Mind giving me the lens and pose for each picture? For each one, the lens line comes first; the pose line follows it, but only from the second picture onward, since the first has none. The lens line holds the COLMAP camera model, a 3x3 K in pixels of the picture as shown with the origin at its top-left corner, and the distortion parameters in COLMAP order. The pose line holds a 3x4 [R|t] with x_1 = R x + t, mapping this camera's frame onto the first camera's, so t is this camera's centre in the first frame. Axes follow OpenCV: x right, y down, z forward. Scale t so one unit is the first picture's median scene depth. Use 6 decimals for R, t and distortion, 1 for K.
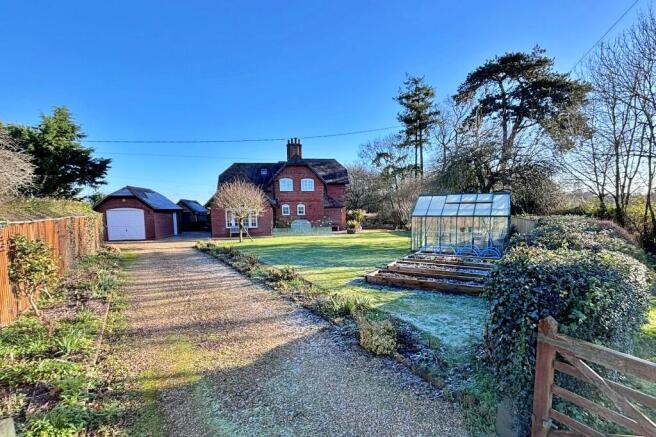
lens RADIAL K [[309.2, 0, 328.2], [0, 309.2, 224.9], [0, 0, 1]] dist [-0.000179, -0.000063]
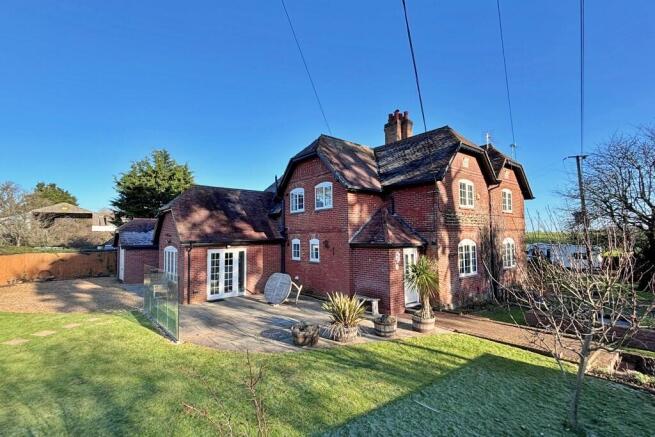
lens RADIAL K [[295.8, 0, 327.5], [0, 295.8, 209.3], [0, 0, 1]] dist [-0.001540, -0.000410]
pose [[0.553035, -0.069946, -0.830217, 0.247625], [-0.038971, 0.993207, -0.109638, -0.052504], [0.832246, 0.092988, 0.546552, 0.650700]]
